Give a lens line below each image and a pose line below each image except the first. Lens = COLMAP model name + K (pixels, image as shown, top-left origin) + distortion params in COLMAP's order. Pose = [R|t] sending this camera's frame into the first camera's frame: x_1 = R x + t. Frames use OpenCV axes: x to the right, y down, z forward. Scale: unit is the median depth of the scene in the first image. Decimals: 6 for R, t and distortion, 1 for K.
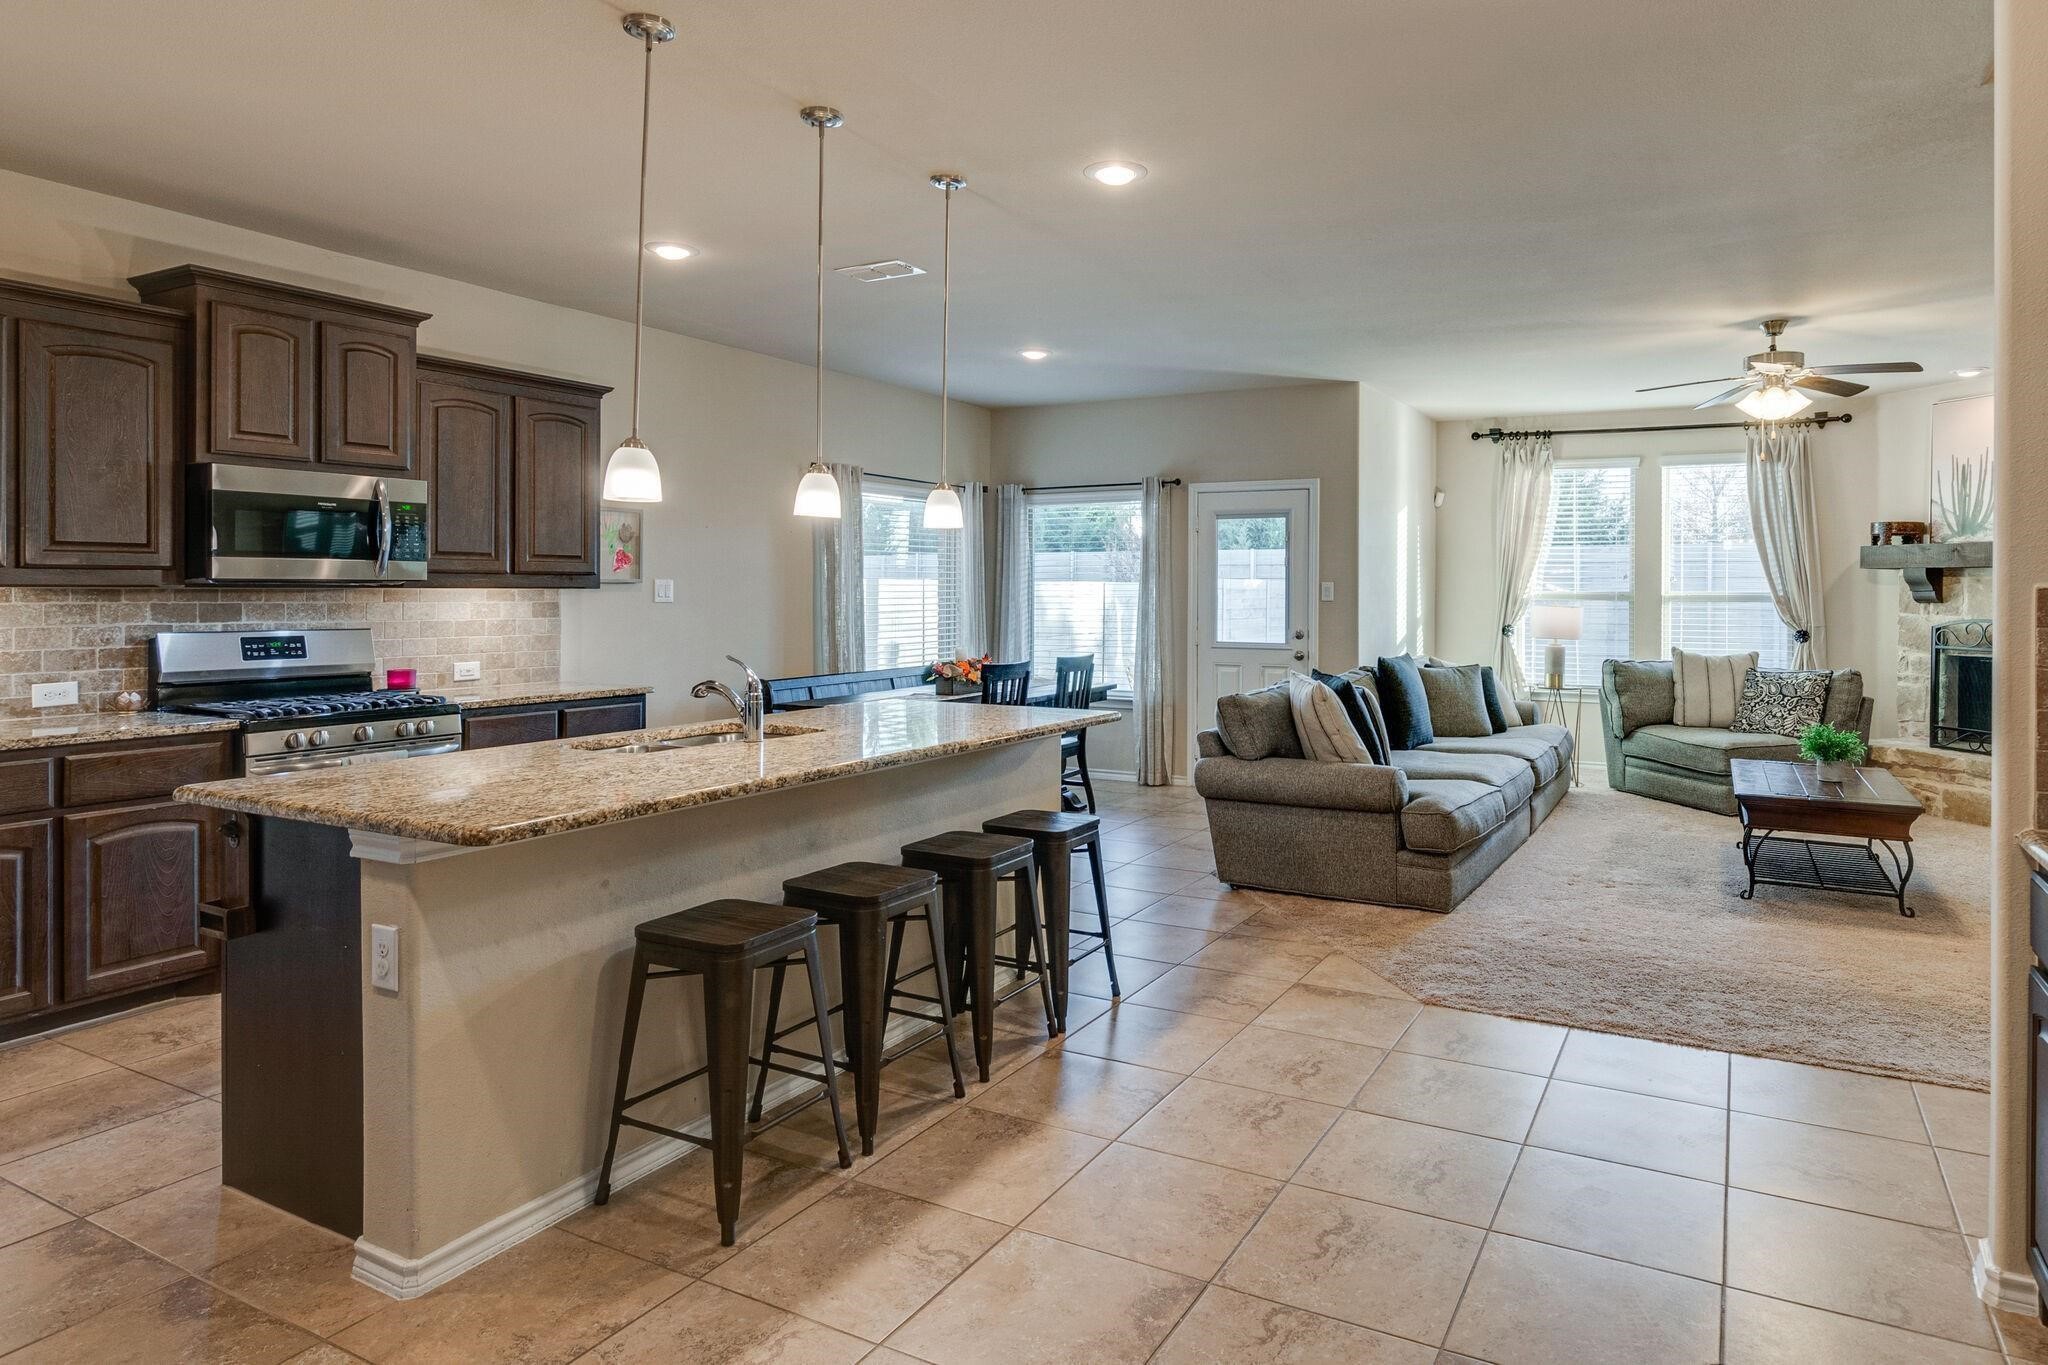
lens RADIAL K [[1205.2, 0, 1129.1], [0, 1205.2, 595.1], [0, 0, 1]] dist [0.000216, 0.000539]
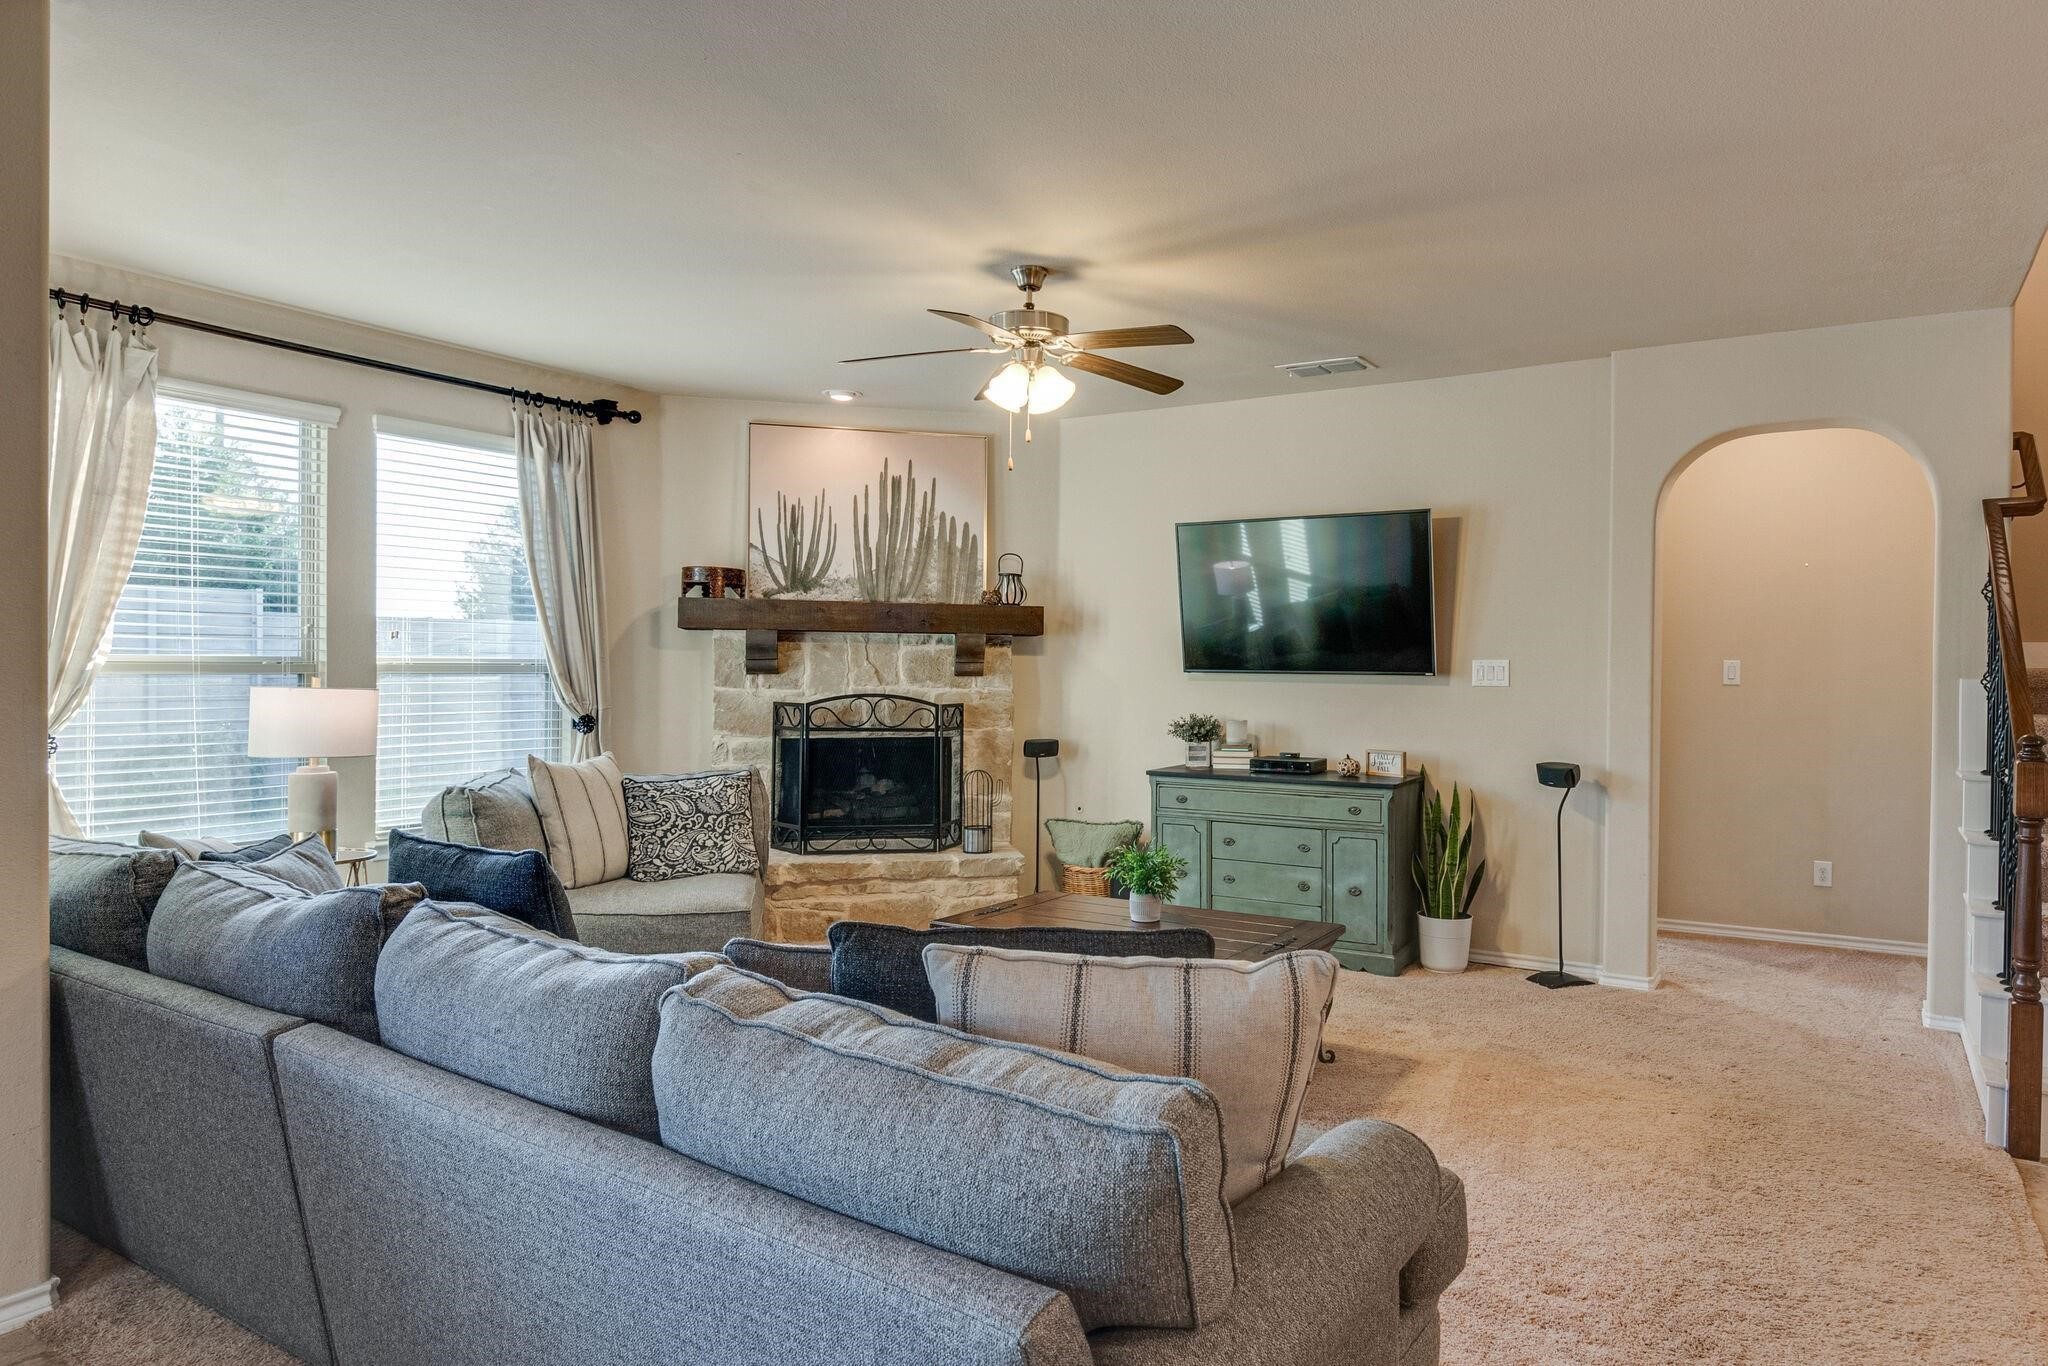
lens RADIAL K [[1205.2, 0, 1125.9], [0, 1205.2, 677.2], [0, 0, 1]] dist [0.000216, 0.000539]
pose [[0.063107, -0.014114, 0.997907, -0.102805], [-0.006271, 0.999875, 0.014538, -0.003931], [-0.997987, -0.007176, 0.063011, 0.652016]]
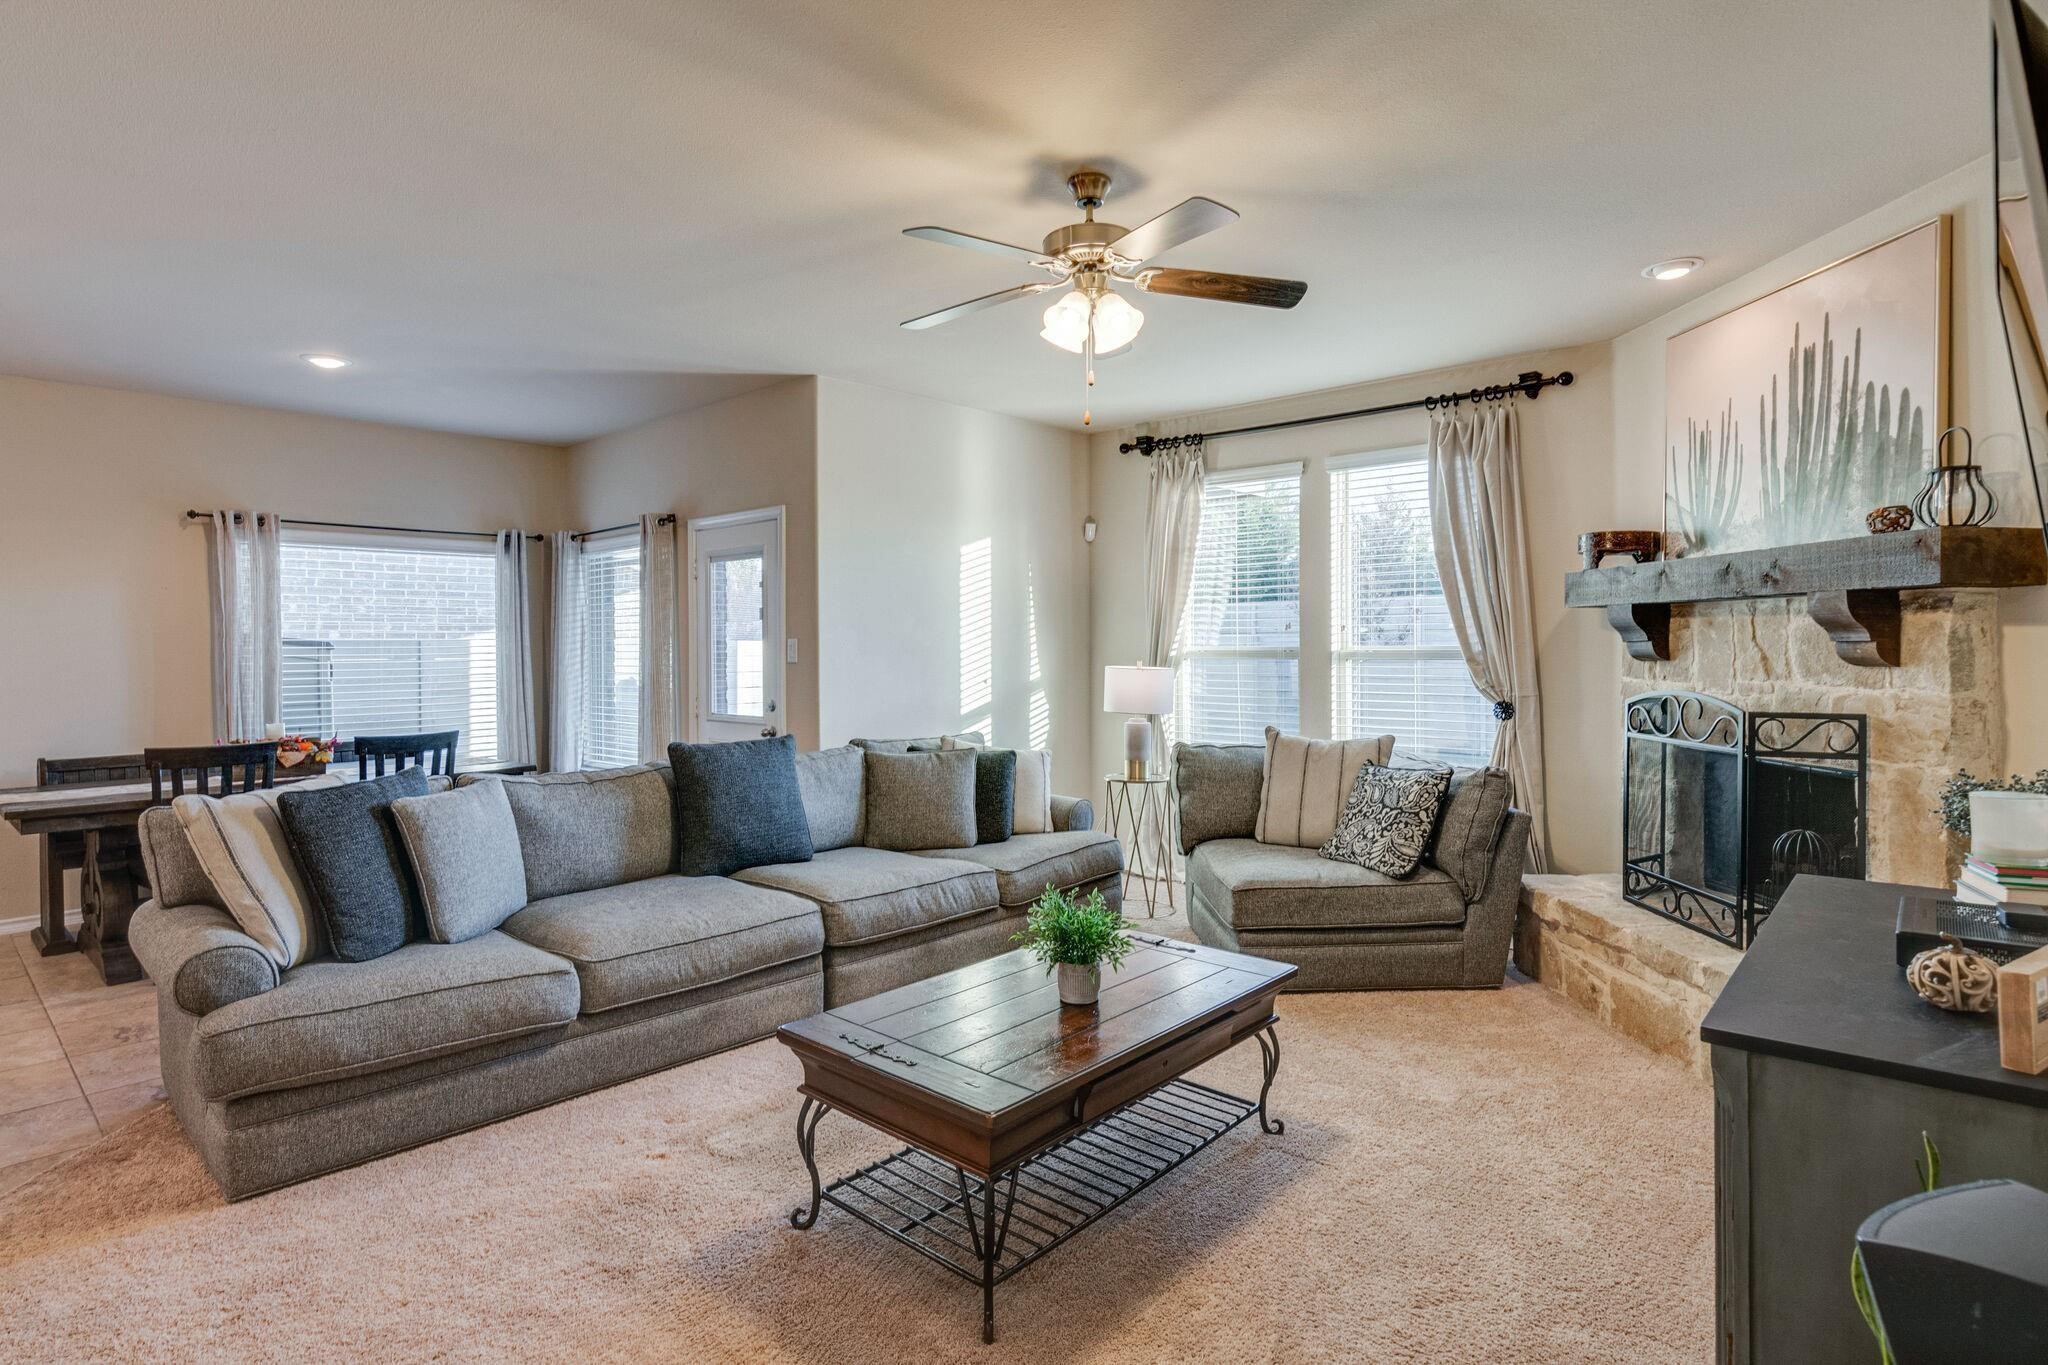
lens RADIAL K [[1059.6, 0, 1014.0], [0, 1059.6, 665.4], [0, 0, 1]] dist [-0.006961, -0.000719]
pose [[0.961869, -0.004077, -0.273478, 0.456727], [0.007538, 0.999904, 0.011608, -0.000097], [0.273405, -0.013227, 0.961808, 0.359883]]
